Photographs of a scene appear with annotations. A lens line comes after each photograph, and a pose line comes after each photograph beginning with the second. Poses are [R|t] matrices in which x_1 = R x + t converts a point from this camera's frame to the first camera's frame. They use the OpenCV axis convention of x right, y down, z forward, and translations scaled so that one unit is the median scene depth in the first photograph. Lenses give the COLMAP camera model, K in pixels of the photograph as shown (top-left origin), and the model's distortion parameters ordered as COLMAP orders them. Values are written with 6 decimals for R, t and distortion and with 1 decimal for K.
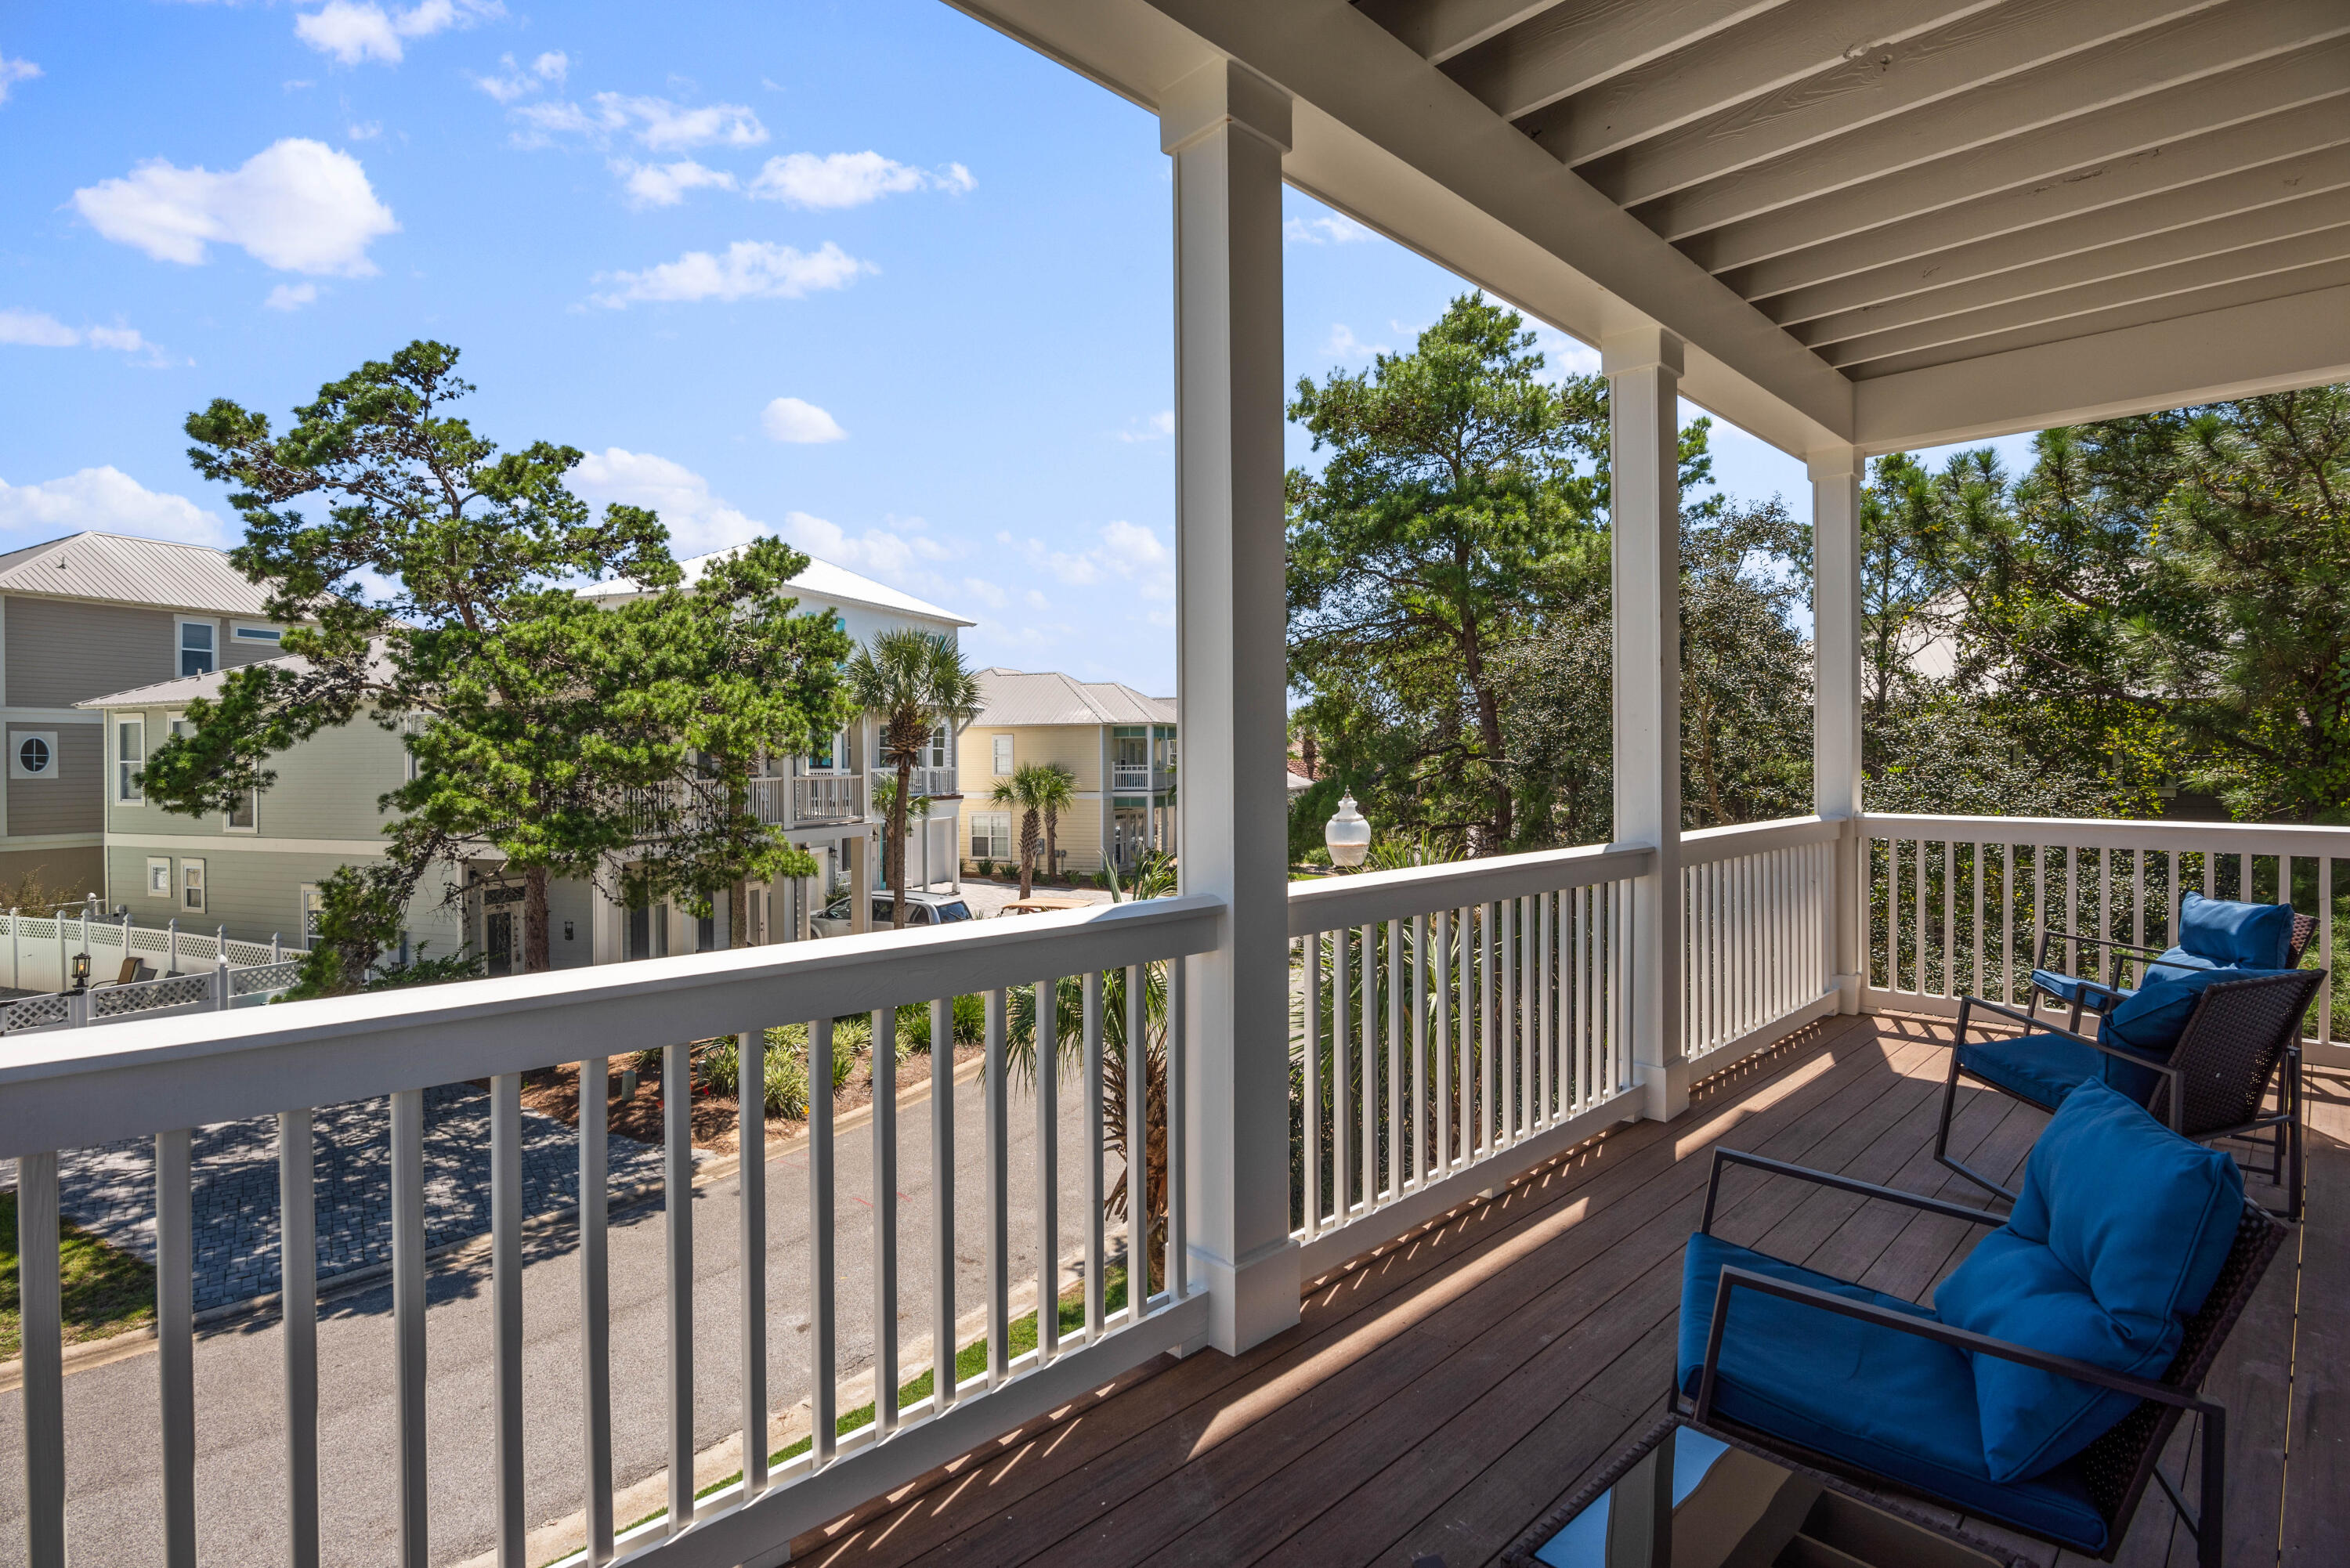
lens RADIAL K [[1190.6, 0, 1183.7], [0, 1190.6, 781.1], [0, 0, 1]] dist [-0.014793, 0.000899]
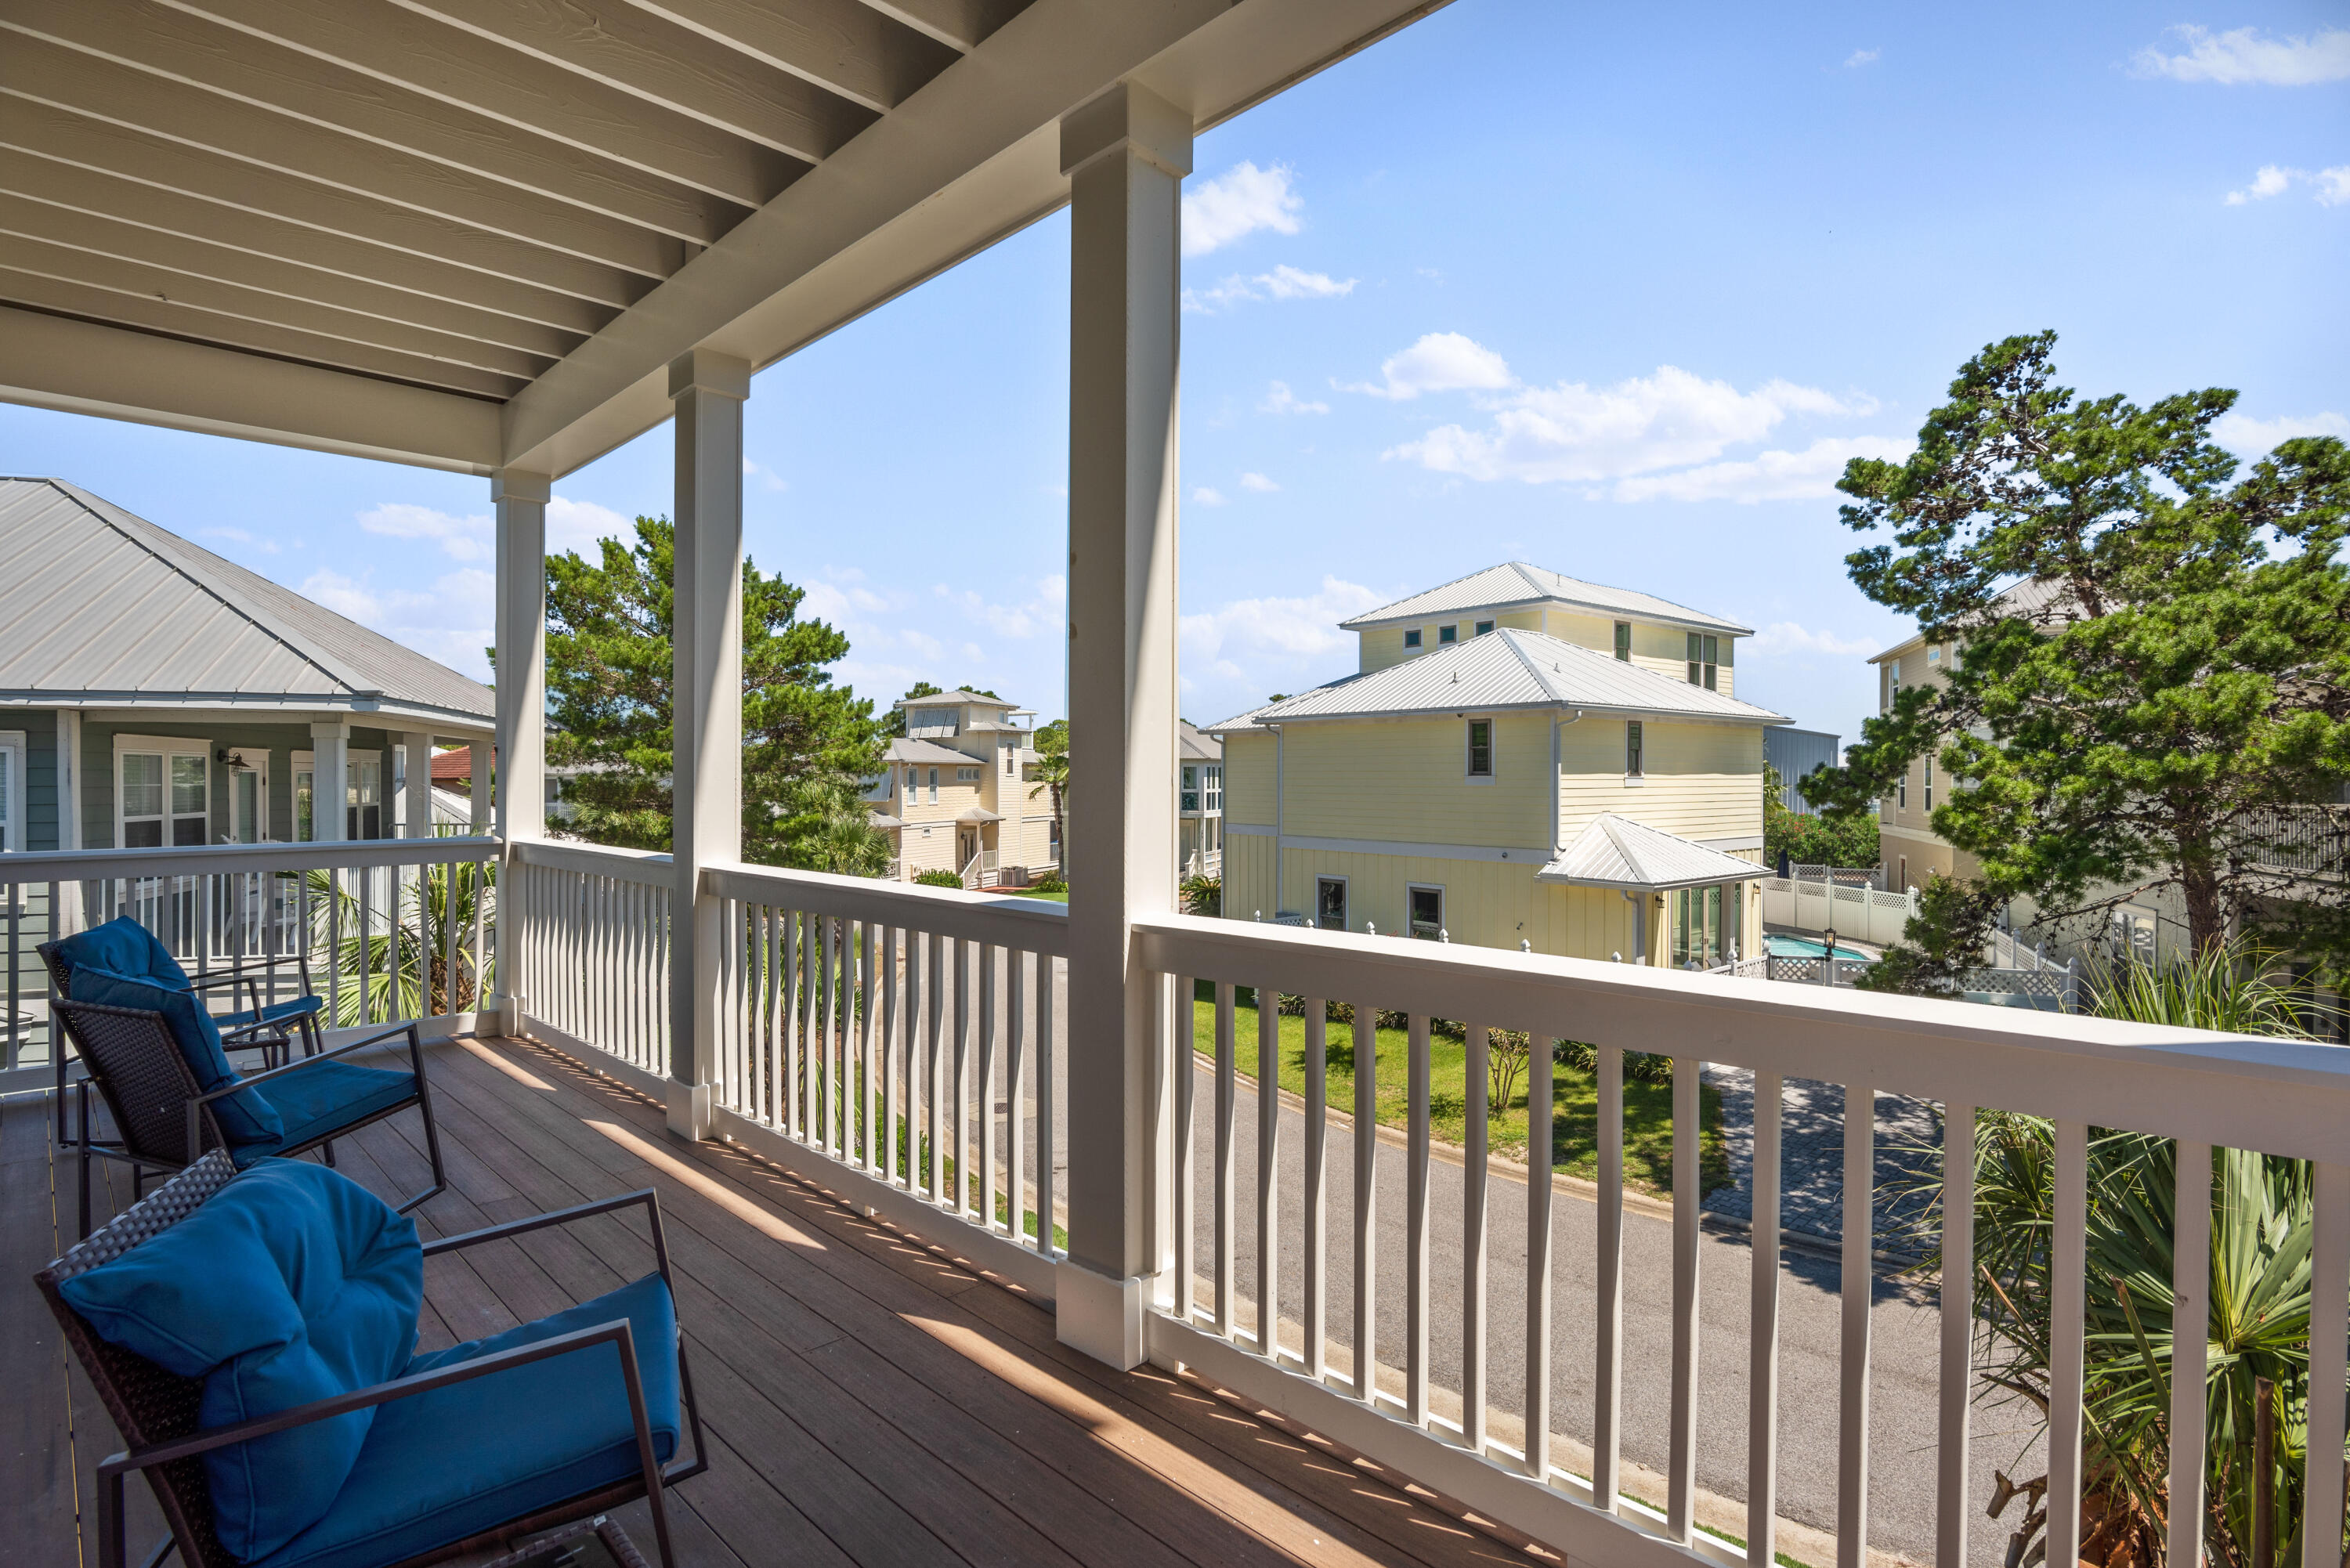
lens RADIAL K [[1190.6, 0, 1173.9], [0, 1190.6, 803.7], [0, 0, 1]] dist [-0.014793, 0.000899]
pose [[-0.019258, 0.031241, -0.999326, 0.368915], [-0.022788, 0.999238, 0.031677, -0.010228], [0.999555, 0.023383, -0.018532, 0.376570]]
